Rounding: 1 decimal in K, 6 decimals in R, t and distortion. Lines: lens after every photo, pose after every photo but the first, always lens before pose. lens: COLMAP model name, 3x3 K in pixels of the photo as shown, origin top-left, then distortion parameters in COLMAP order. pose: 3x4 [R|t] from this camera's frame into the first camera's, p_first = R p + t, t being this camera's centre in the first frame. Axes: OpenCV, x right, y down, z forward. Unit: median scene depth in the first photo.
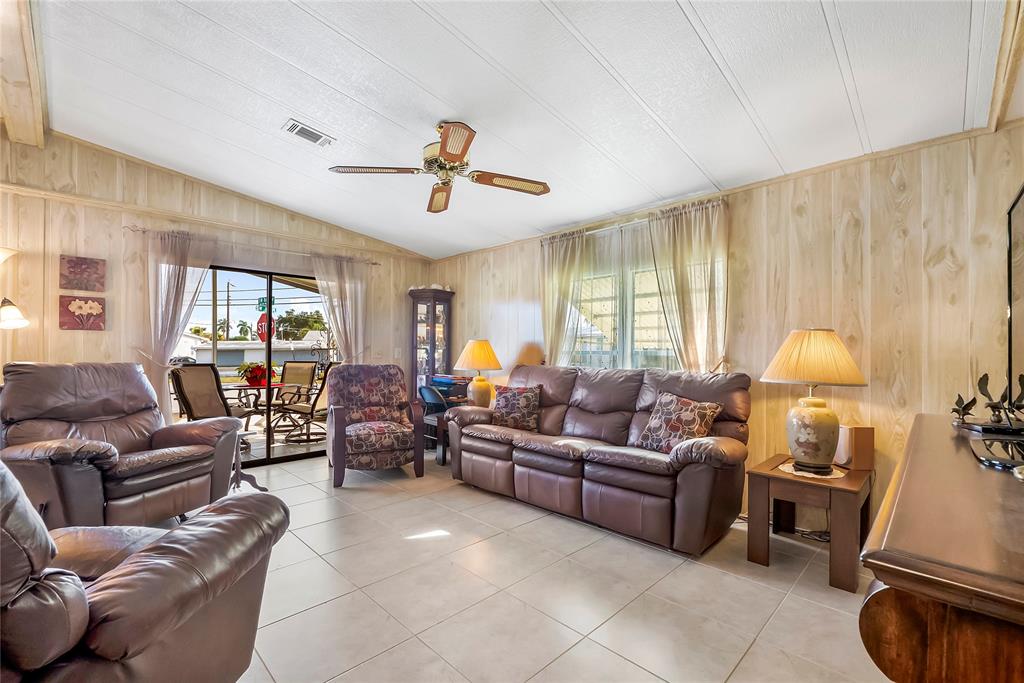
lens RADIAL K [[444.7, 0, 511.8], [0, 444.7, 350.3], [0, 0, 1]] dist [0.002737, 0.000251]
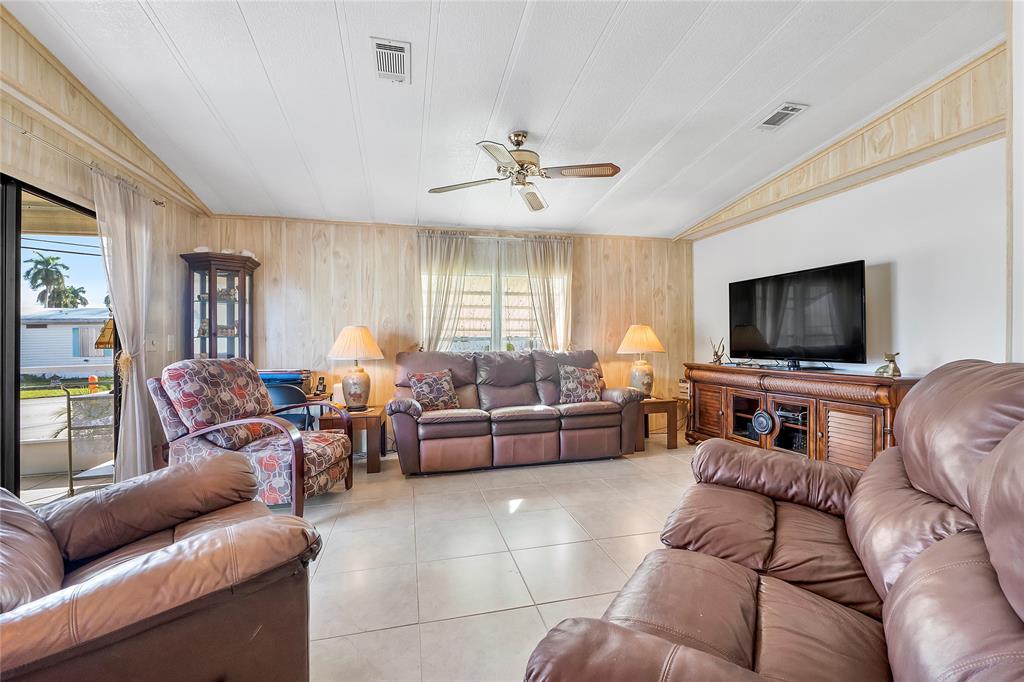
lens RADIAL K [[437.8, 0, 511.7], [0, 437.8, 338.2], [0, 0, 1]] dist [-0.000137, 0.000003]
pose [[0.514623, -0.005589, 0.857399, -0.891535], [0.006760, 0.999974, 0.002461, 0.001795], [-0.857390, 0.004529, 0.514647, 0.367516]]
